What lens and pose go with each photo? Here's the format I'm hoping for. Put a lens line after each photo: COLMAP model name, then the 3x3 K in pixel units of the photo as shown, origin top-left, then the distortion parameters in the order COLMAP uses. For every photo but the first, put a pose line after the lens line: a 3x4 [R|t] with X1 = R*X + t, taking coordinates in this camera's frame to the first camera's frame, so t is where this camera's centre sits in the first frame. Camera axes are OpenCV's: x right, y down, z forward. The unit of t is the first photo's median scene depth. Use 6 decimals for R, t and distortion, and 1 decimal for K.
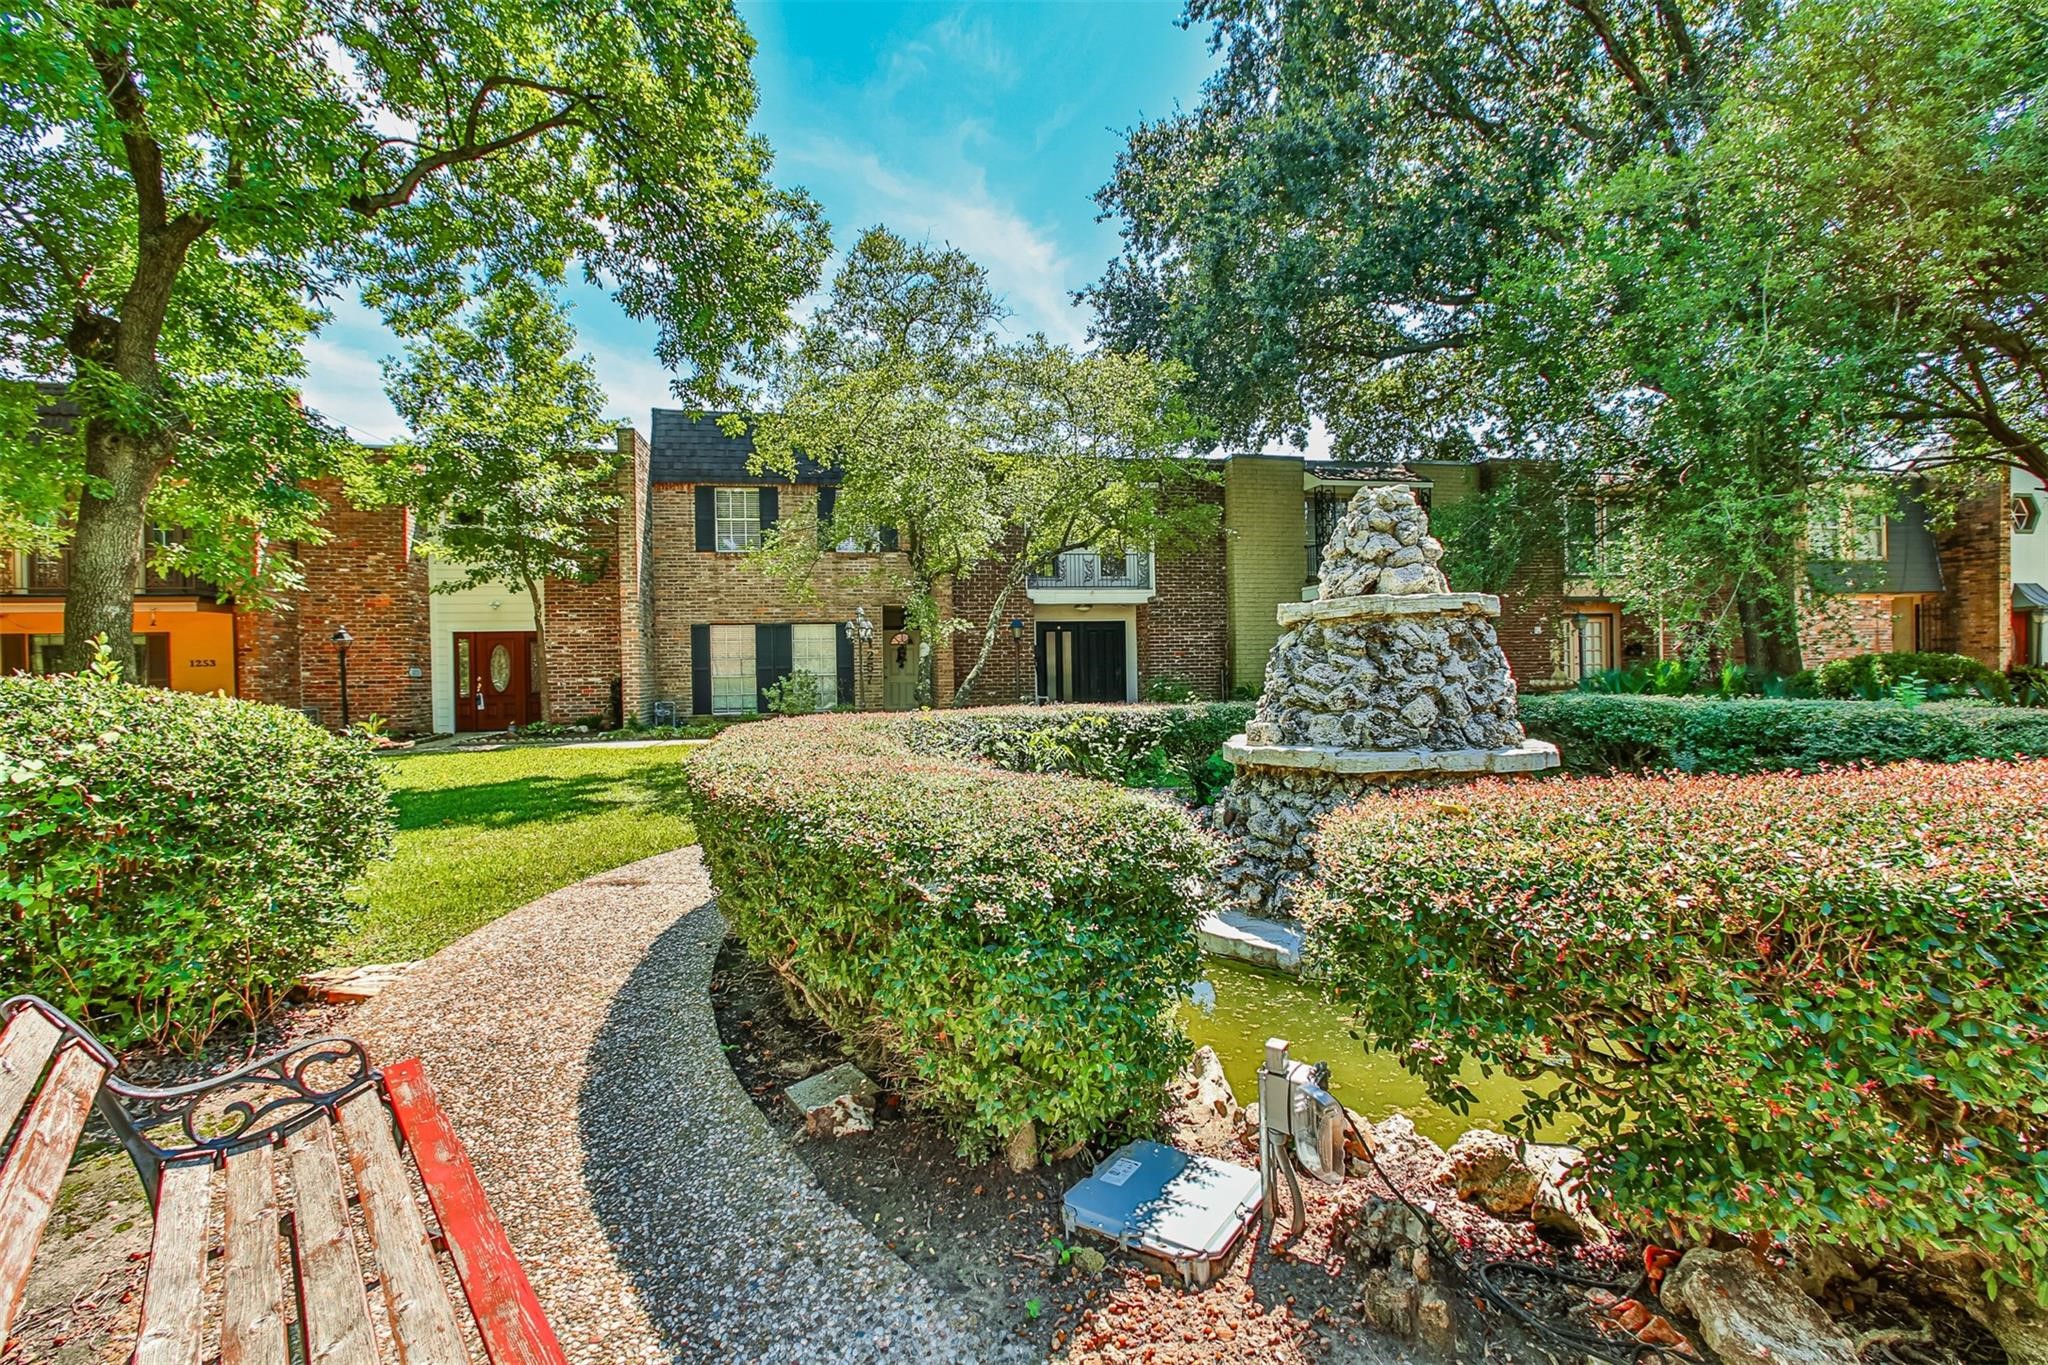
lens RADIAL K [[873.3, 0, 1028.9], [0, 873.3, 680.7], [0, 0, 1]] dist [-0.022821, 0.013515]
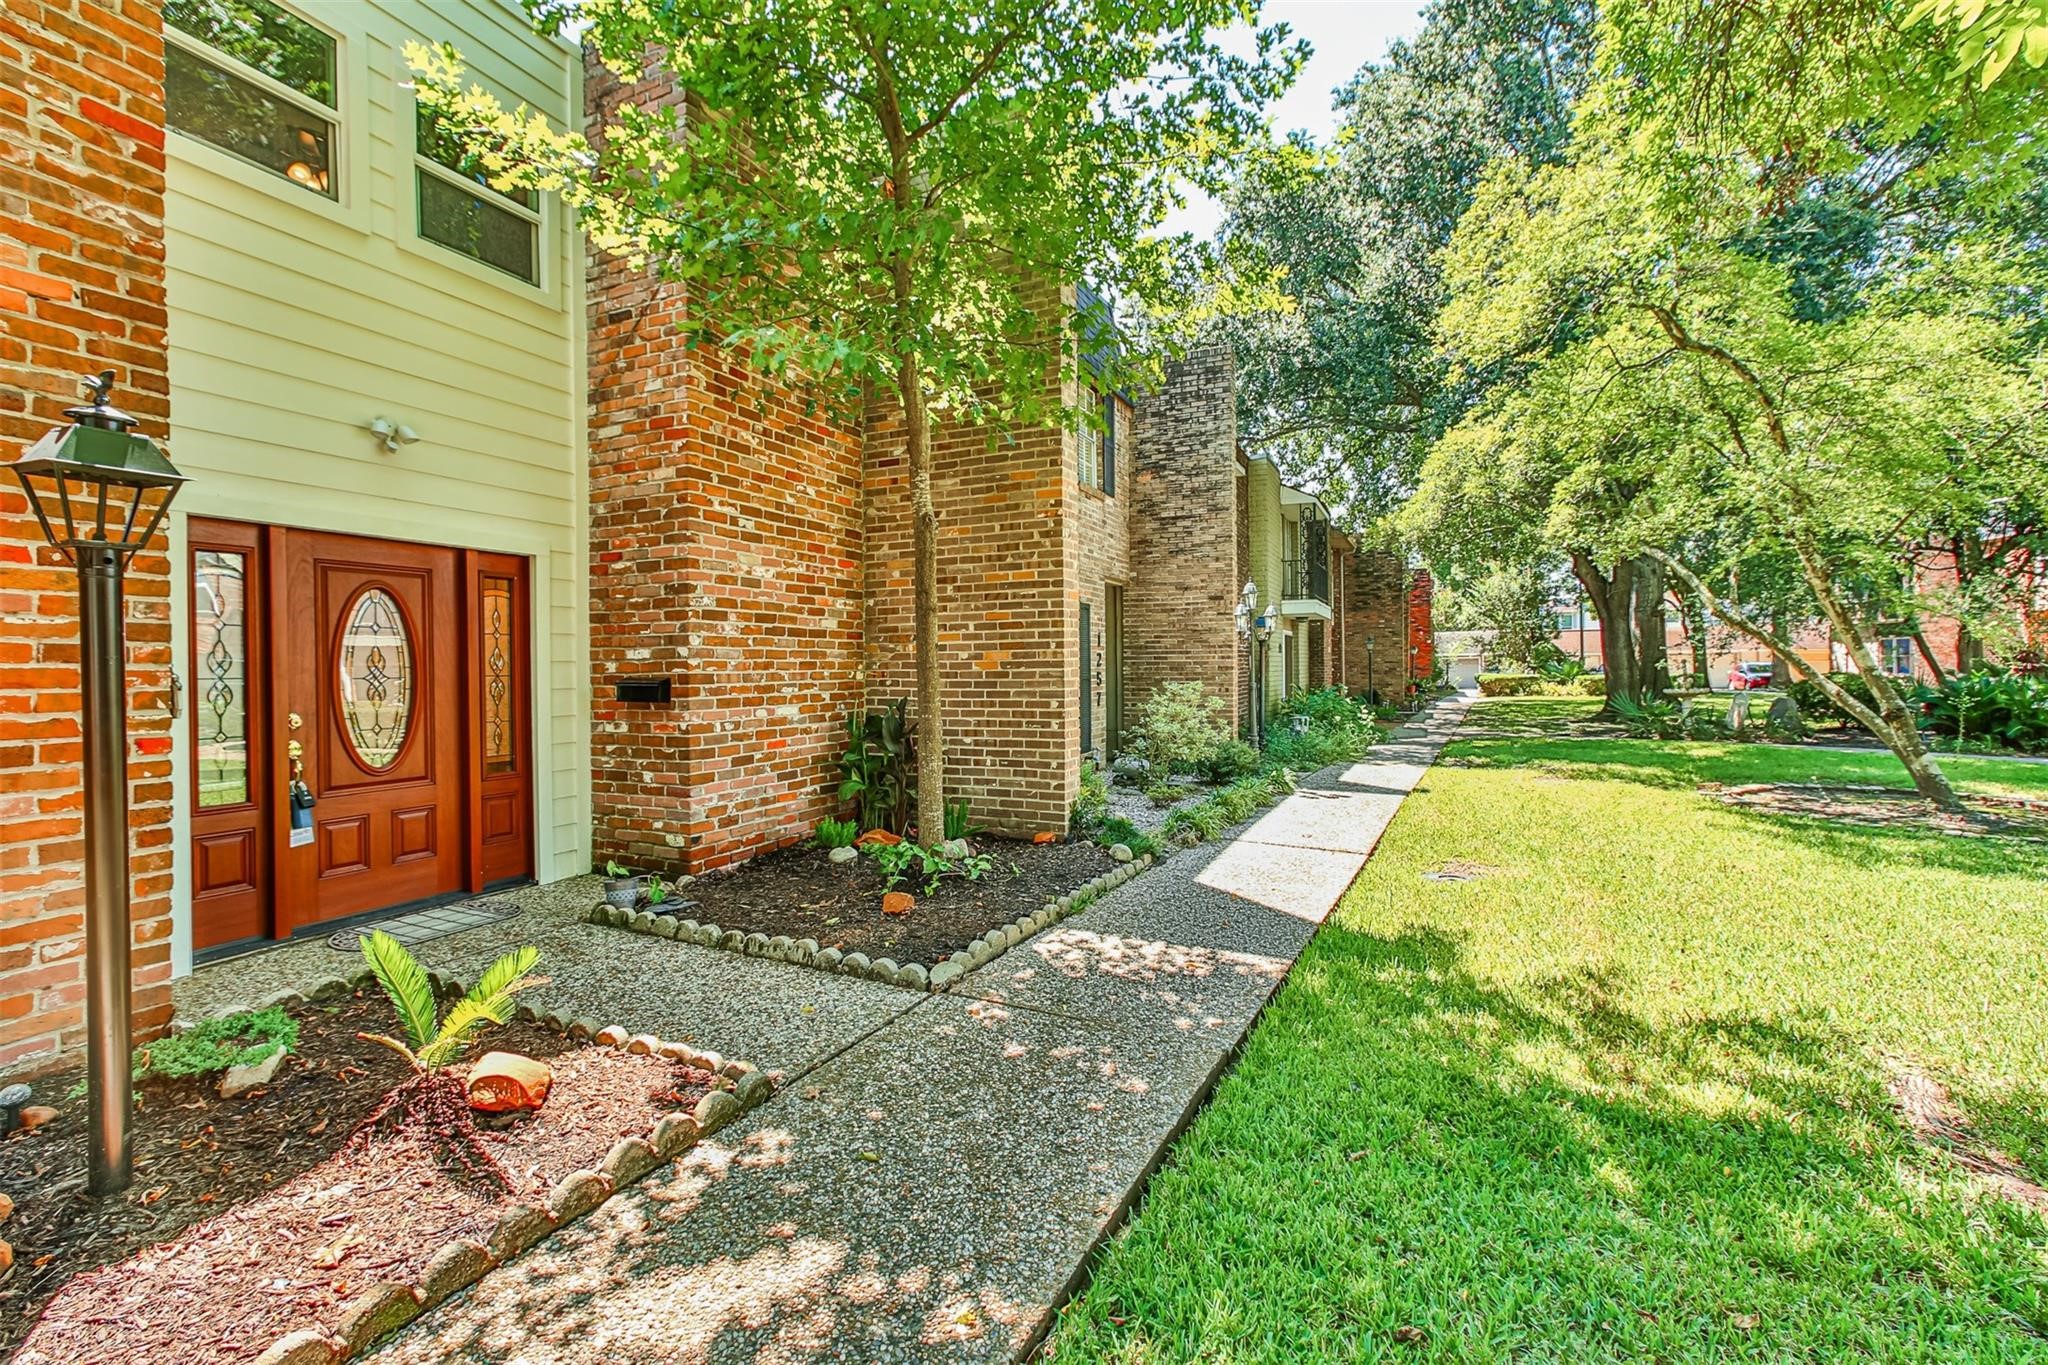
lens RADIAL K [[873.3, 0, 1032.4], [0, 873.3, 666.3], [0, 0, 1]] dist [-0.022821, 0.013515]
pose [[0.582665, 0.011138, 0.812636, -0.731824], [0.009261, 0.999750, -0.020342, -0.011398], [-0.812660, 0.019379, 0.582416, 0.707979]]
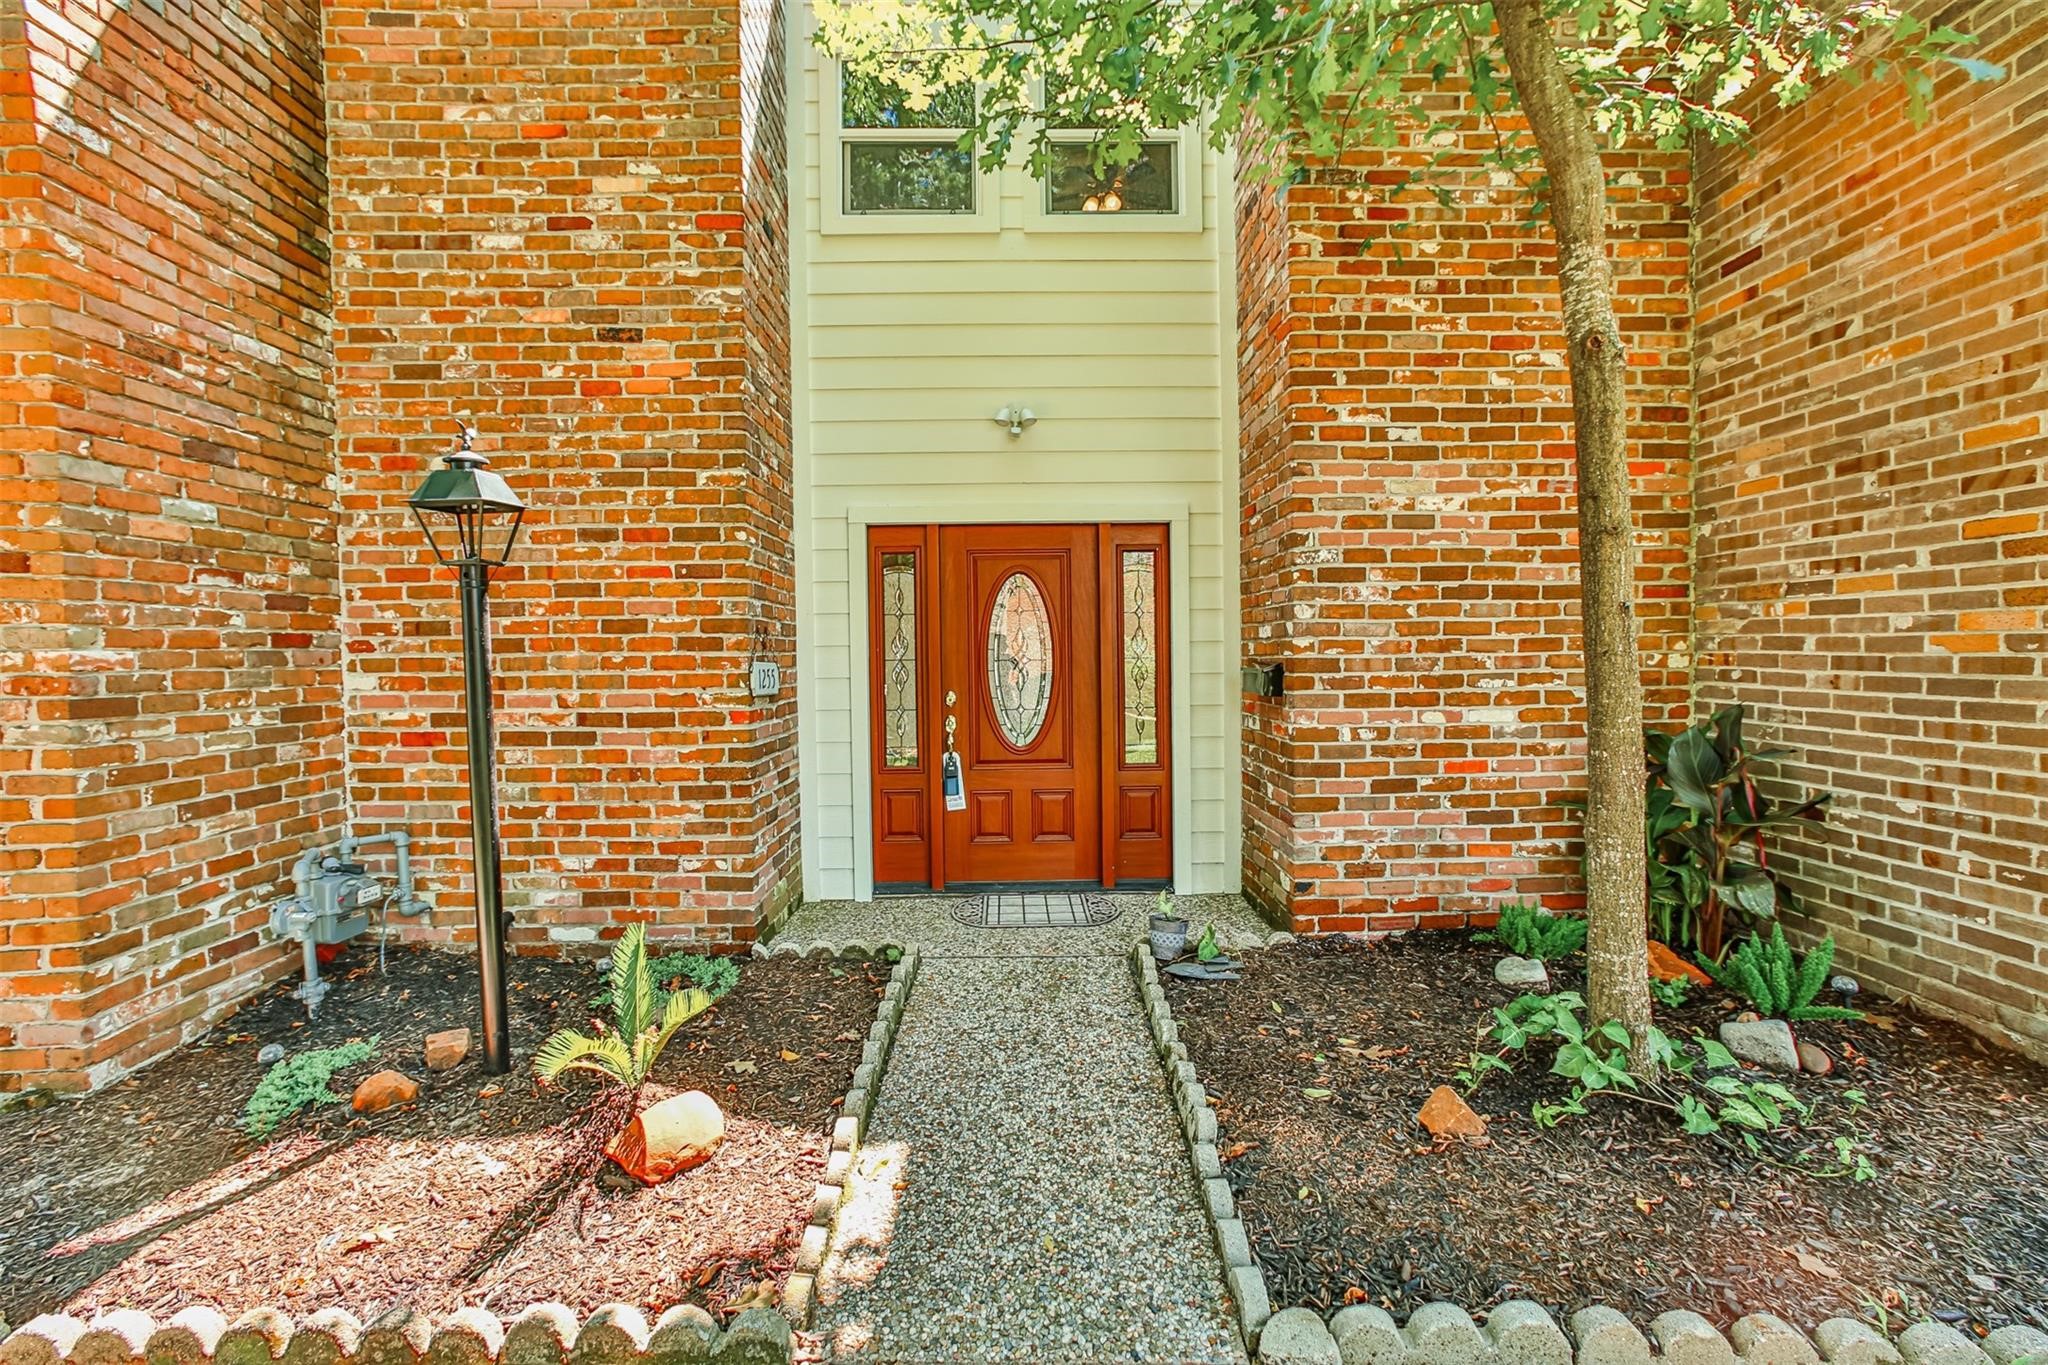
lens RADIAL K [[873.3, 0, 1019.5], [0, 873.3, 667.7], [0, 0, 1]] dist [-0.022821, 0.013515]
pose [[0.984794, 0.007421, -0.173566, -0.581390], [-0.005339, 0.999908, 0.012459, -0.016182], [0.173642, -0.011343, 0.984743, 0.753225]]
